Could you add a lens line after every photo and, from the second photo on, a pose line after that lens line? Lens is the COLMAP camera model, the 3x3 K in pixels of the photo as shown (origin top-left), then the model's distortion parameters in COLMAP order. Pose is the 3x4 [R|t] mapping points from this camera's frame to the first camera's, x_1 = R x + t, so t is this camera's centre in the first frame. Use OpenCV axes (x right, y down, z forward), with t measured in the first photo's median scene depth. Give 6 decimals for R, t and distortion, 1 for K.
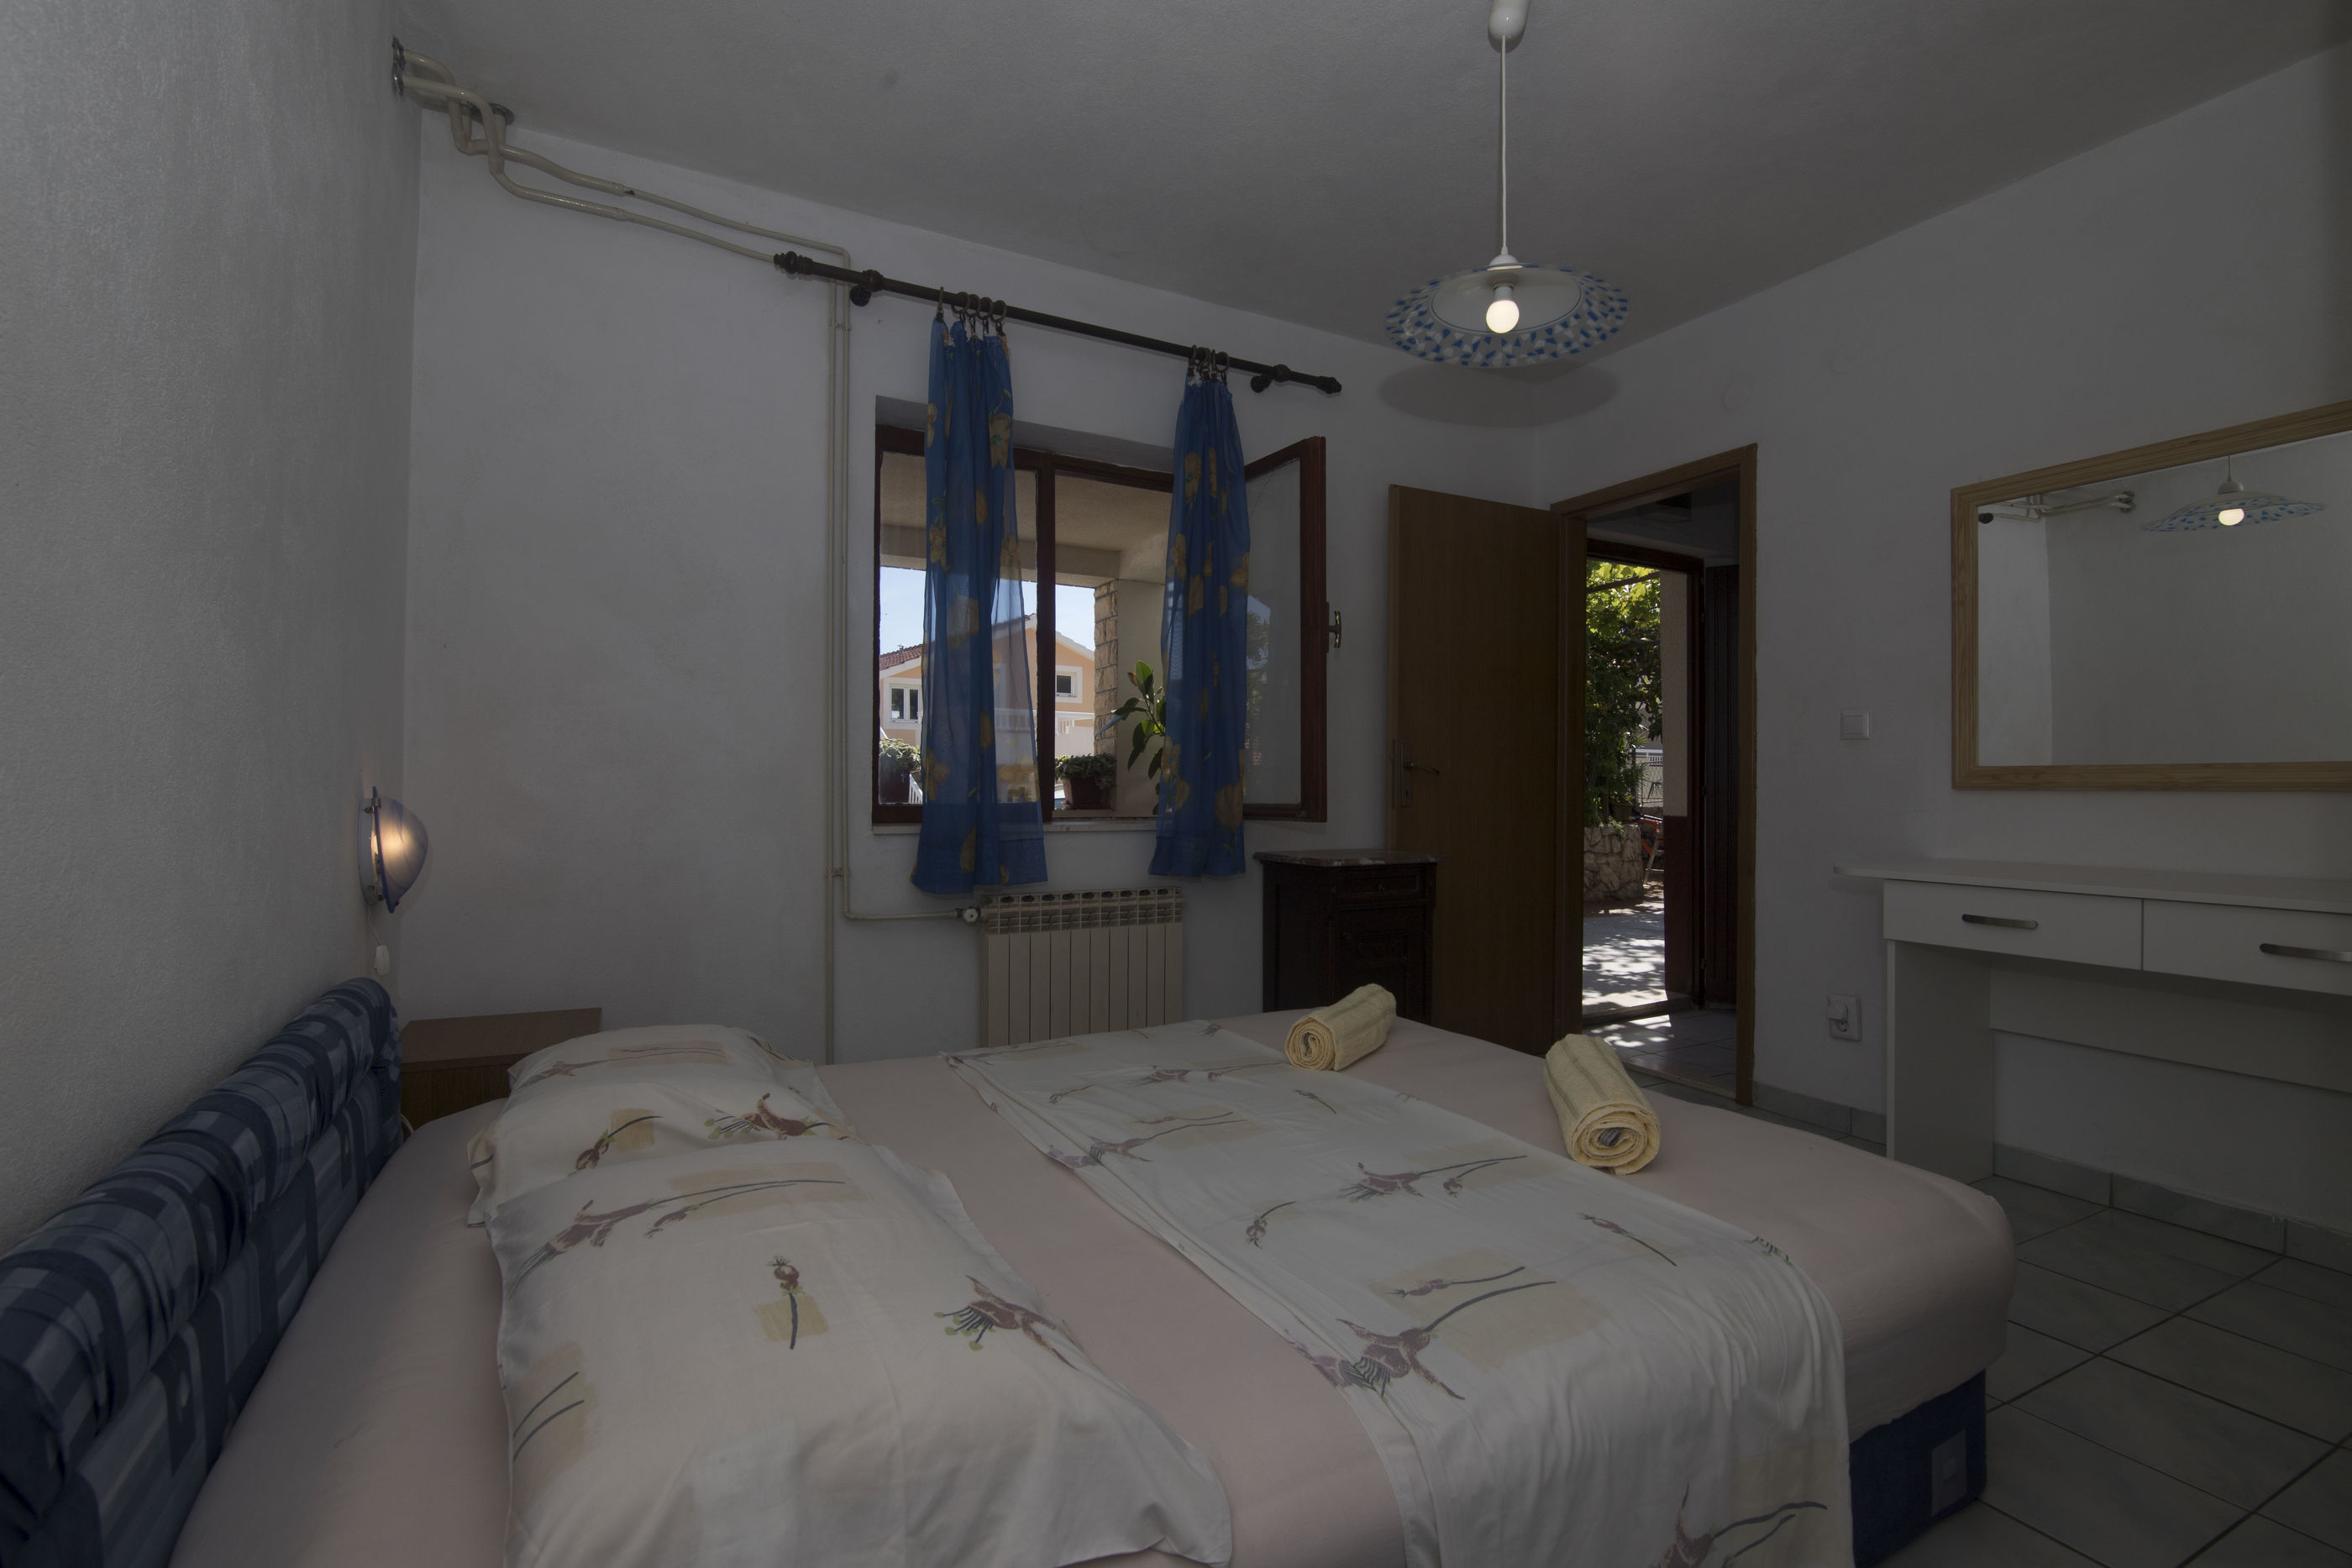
lens RADIAL K [[1082.6, 0, 1178.8], [0, 1082.6, 791.5], [0, 0, 1]] dist [-0.022496, 0.001845]
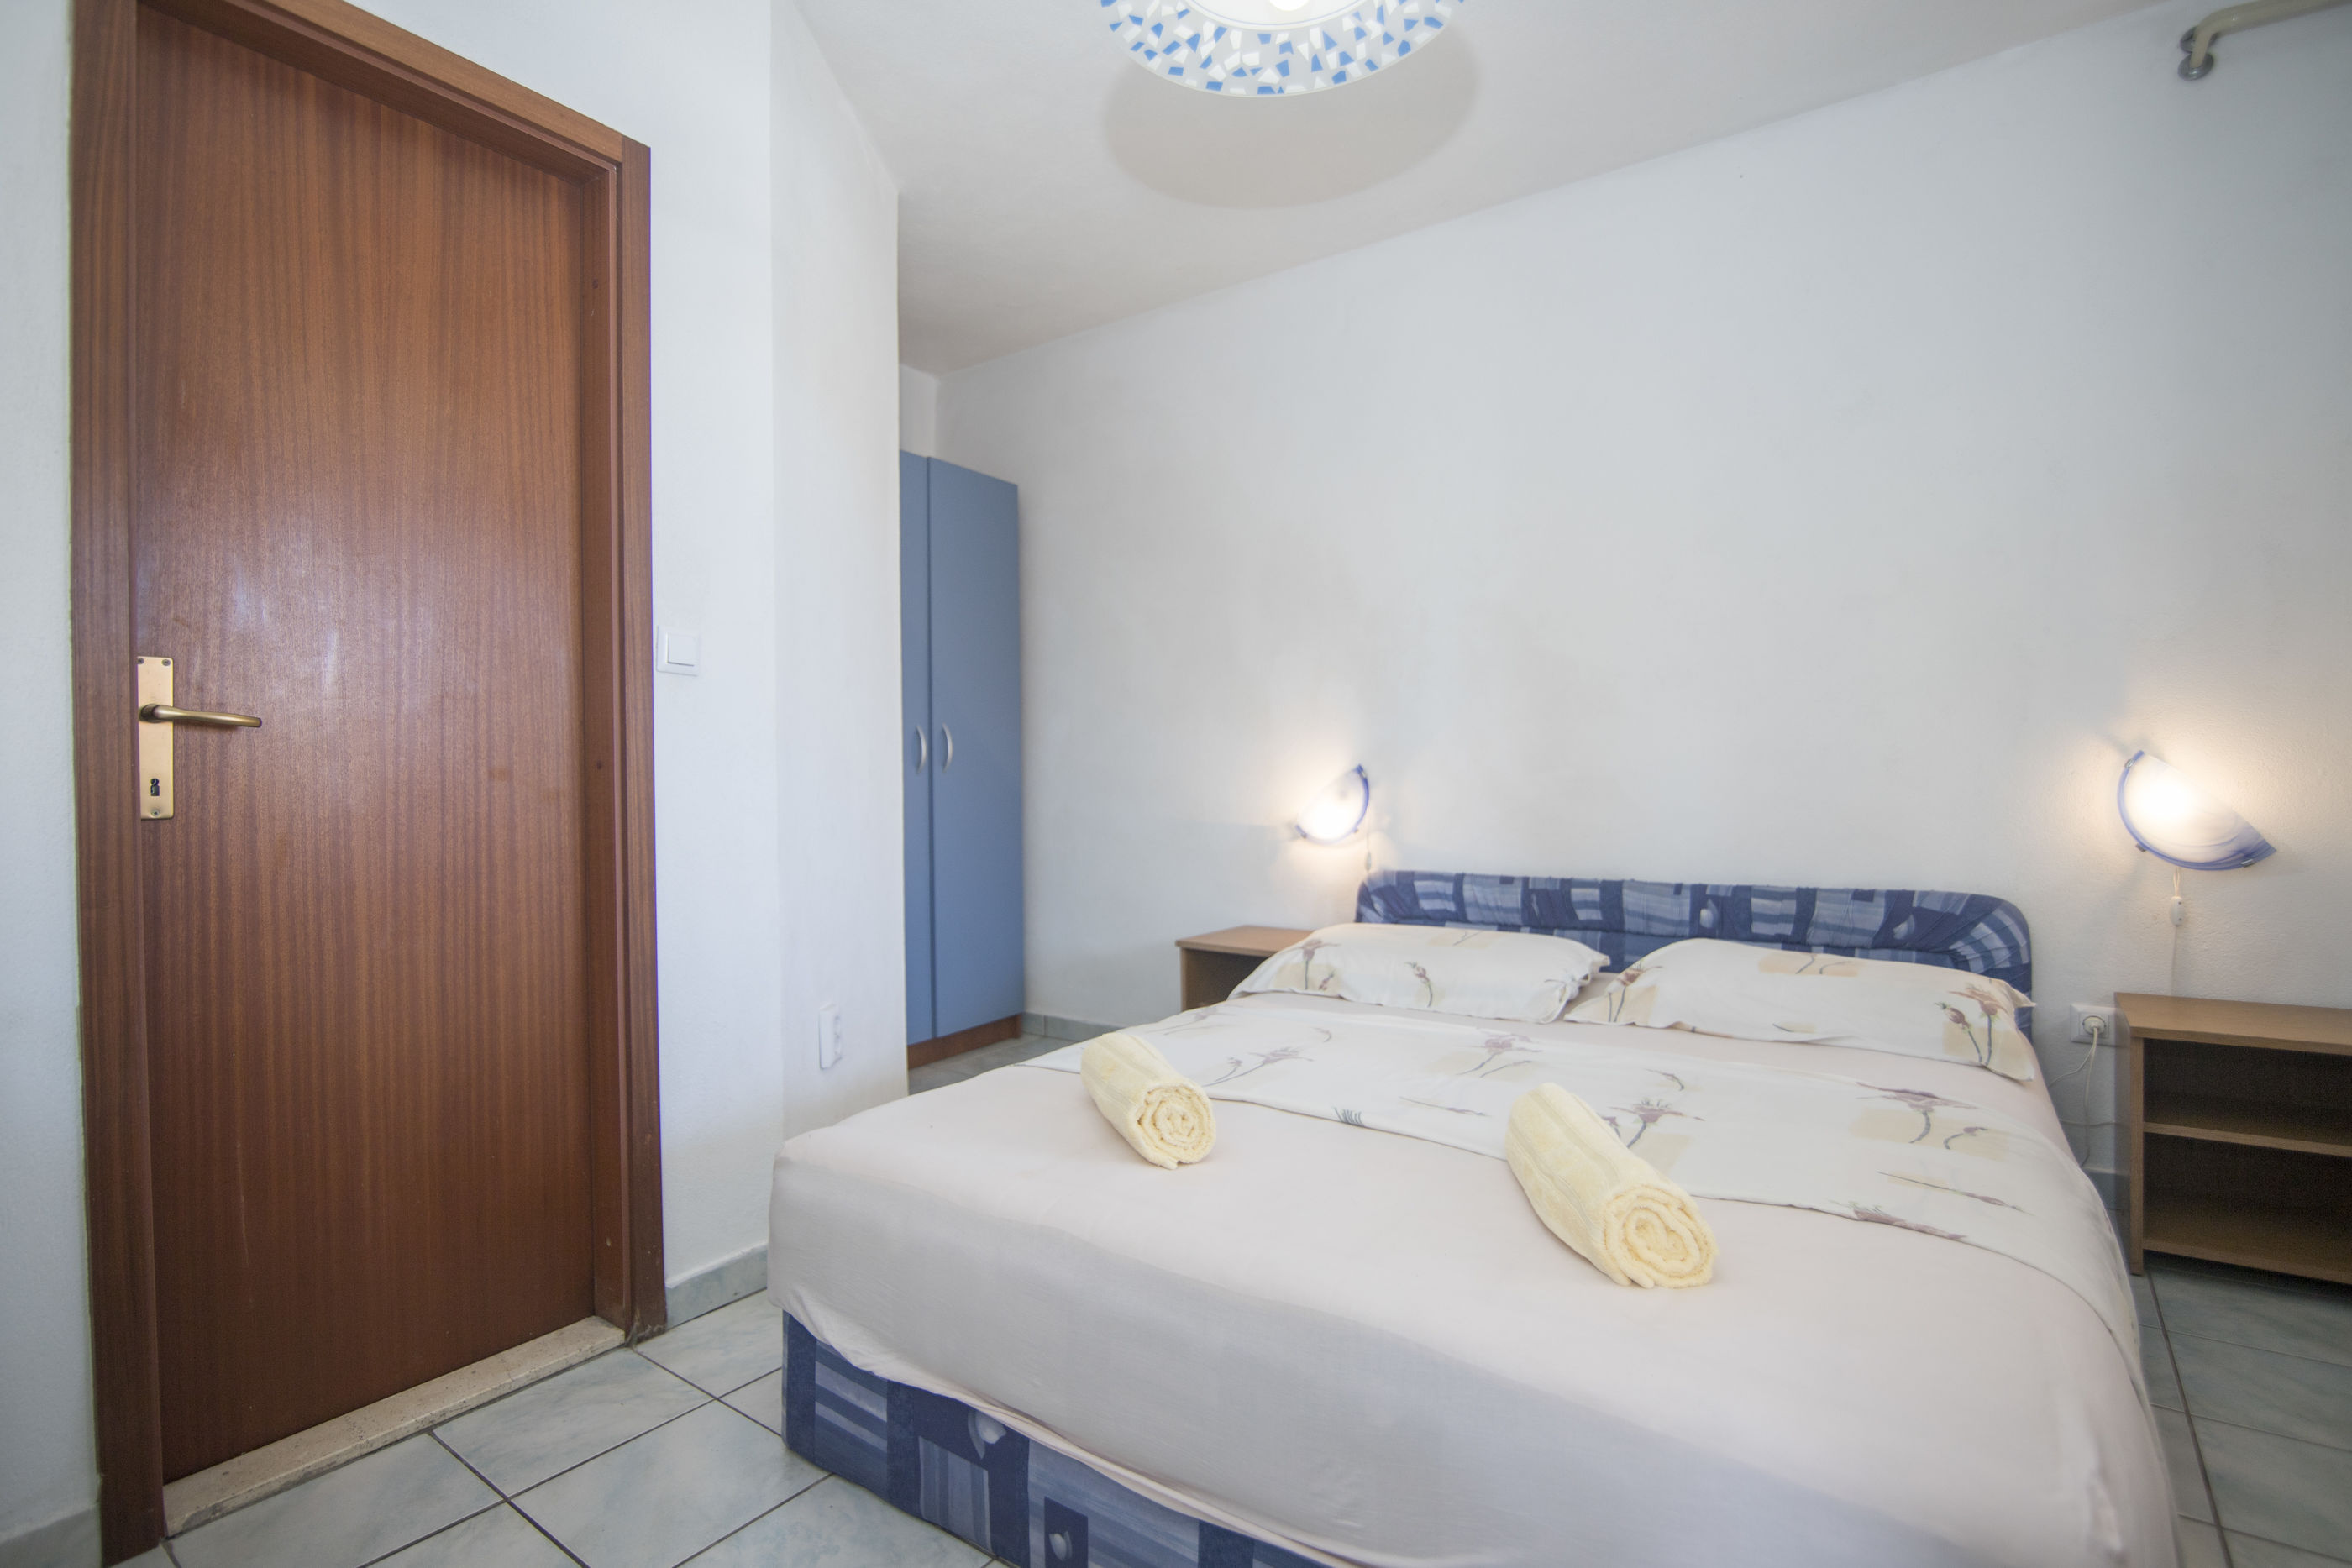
lens RADIAL K [[1082.6, 0, 1166.4], [0, 1082.6, 778.4], [0, 0, 1]] dist [-0.022496, 0.001845]
pose [[-0.893427, 0.011542, -0.449060, 0.520231], [0.007676, 0.999916, 0.010429, 0.007670], [0.449143, 0.005871, -0.893441, 1.218551]]
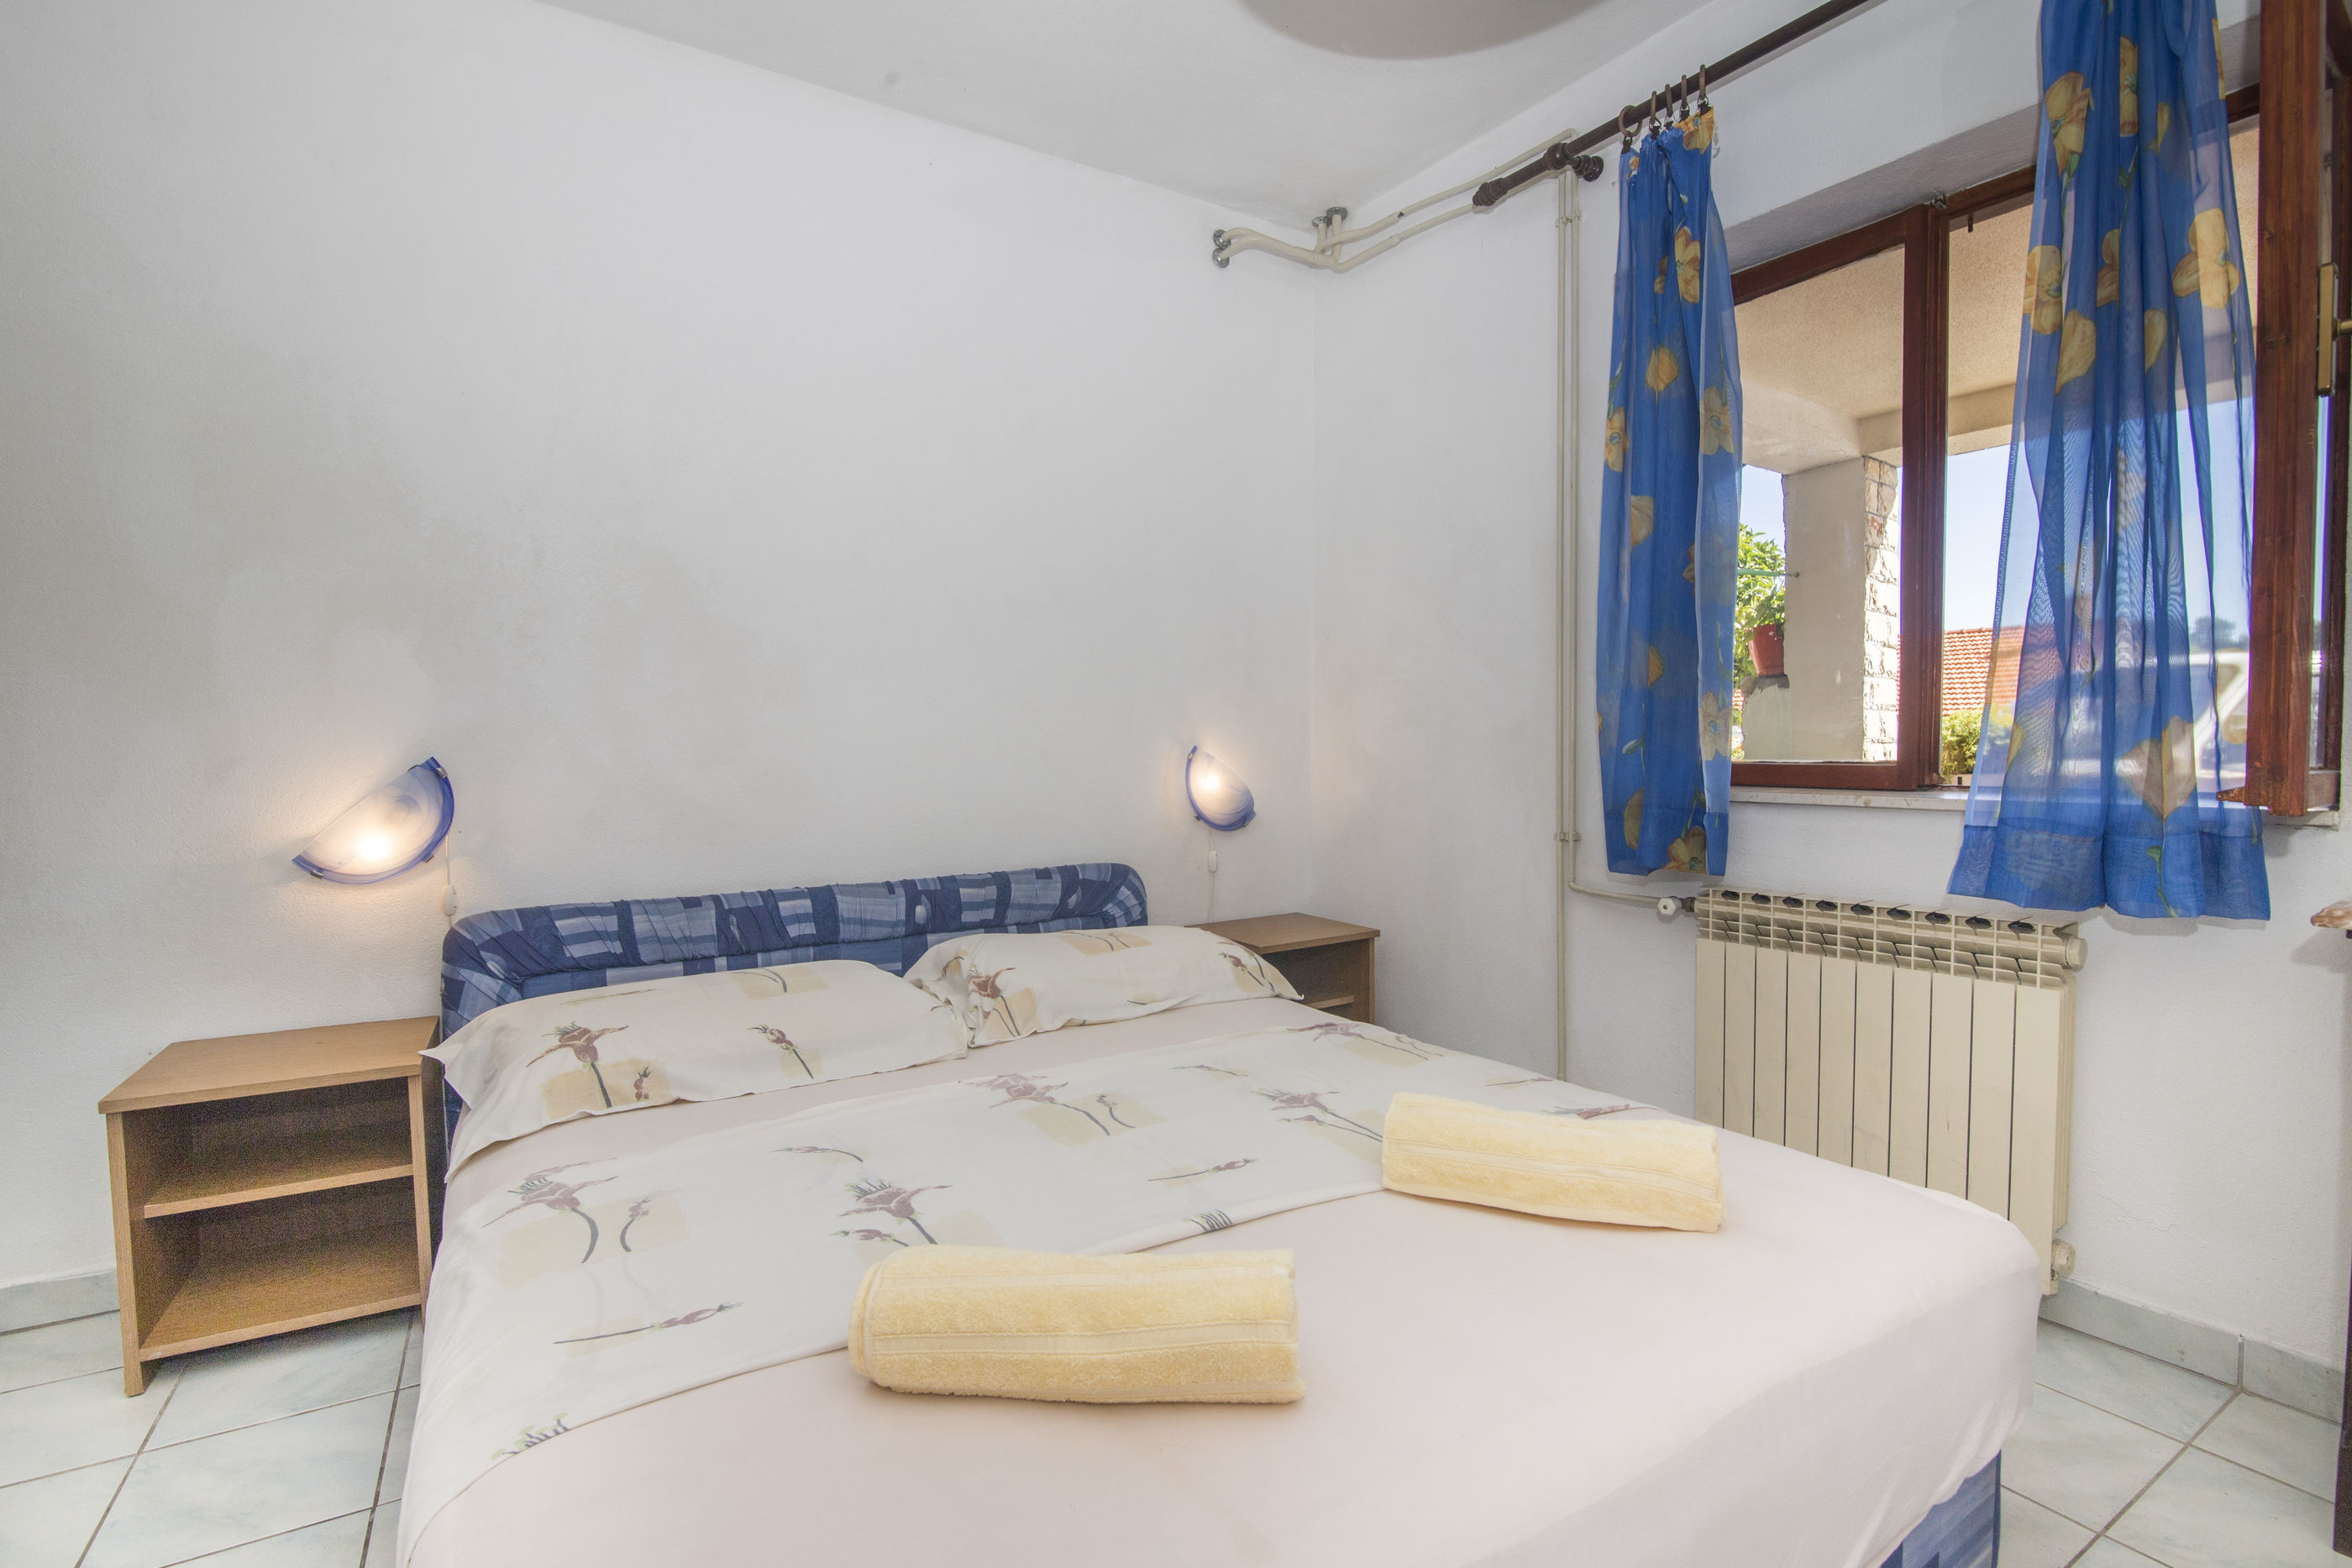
lens RADIAL K [[1082.6, 0, 1170.4], [0, 1082.6, 765.9], [0, 0, 1]] dist [-0.022496, 0.001845]
pose [[0.069737, 0.016021, -0.997437, 0.612689], [0.003658, 0.999860, 0.016316, 0.002976], [0.997559, -0.004787, 0.069669, 0.675394]]
